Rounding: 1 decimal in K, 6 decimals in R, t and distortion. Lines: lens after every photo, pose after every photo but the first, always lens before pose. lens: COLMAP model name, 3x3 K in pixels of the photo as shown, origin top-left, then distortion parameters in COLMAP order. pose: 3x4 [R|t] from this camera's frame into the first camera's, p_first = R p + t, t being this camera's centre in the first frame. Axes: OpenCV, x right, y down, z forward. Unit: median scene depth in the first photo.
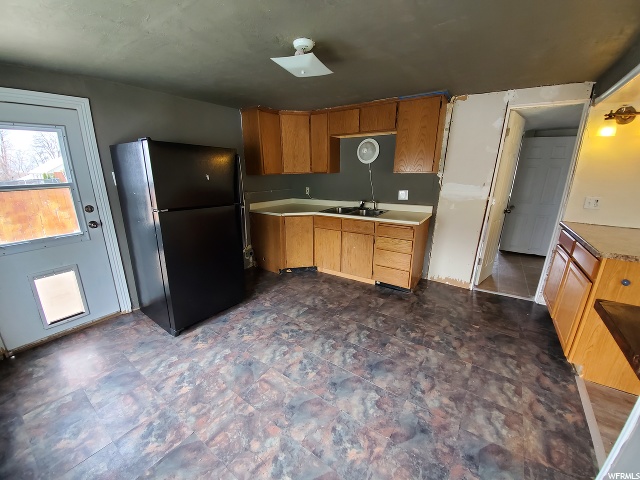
lens RADIAL K [[251.8, 0, 316.2], [0, 251.8, 243.5], [0, 0, 1]] dist [0.013565, -0.018840]
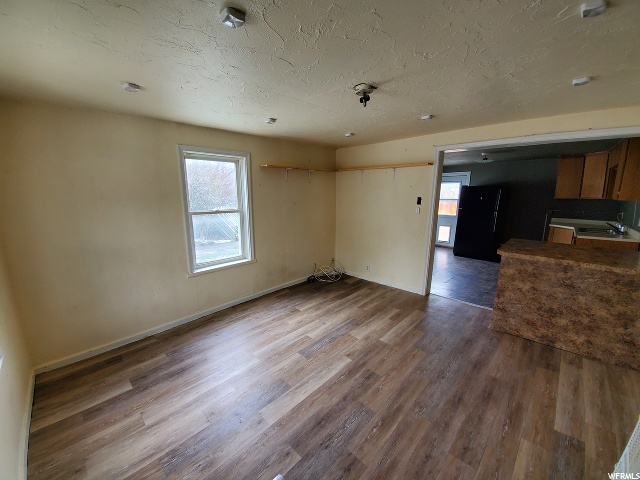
lens RADIAL K [[251.8, 0, 316.2], [0, 251.8, 243.5], [0, 0, 1]] dist [0.013565, -0.018840]
pose [[-0.172050, 0.191220, -0.966351, 2.076000], [-0.273020, 0.933294, 0.233287, 0.021223], [0.946498, 0.303970, -0.108366, -0.127943]]
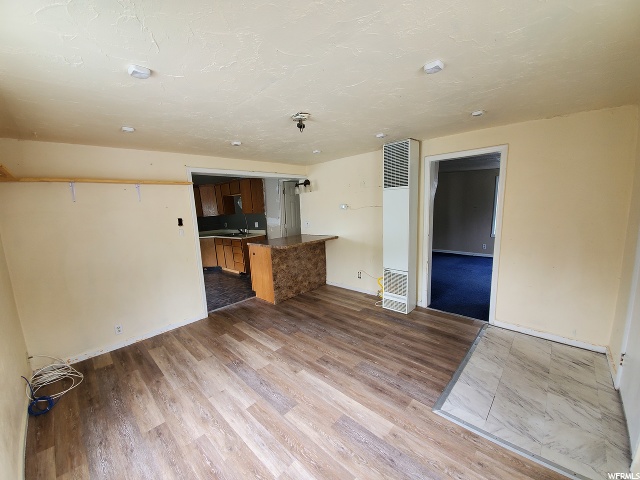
lens RADIAL K [[251.8, 0, 316.2], [0, 251.8, 243.5], [0, 0, 1]] dist [0.013565, -0.018840]
pose [[0.984549, -0.031303, -0.172289, 1.465866], [0.007843, 0.990788, -0.135192, 0.262104], [0.174934, 0.131752, 0.975725, -0.943838]]
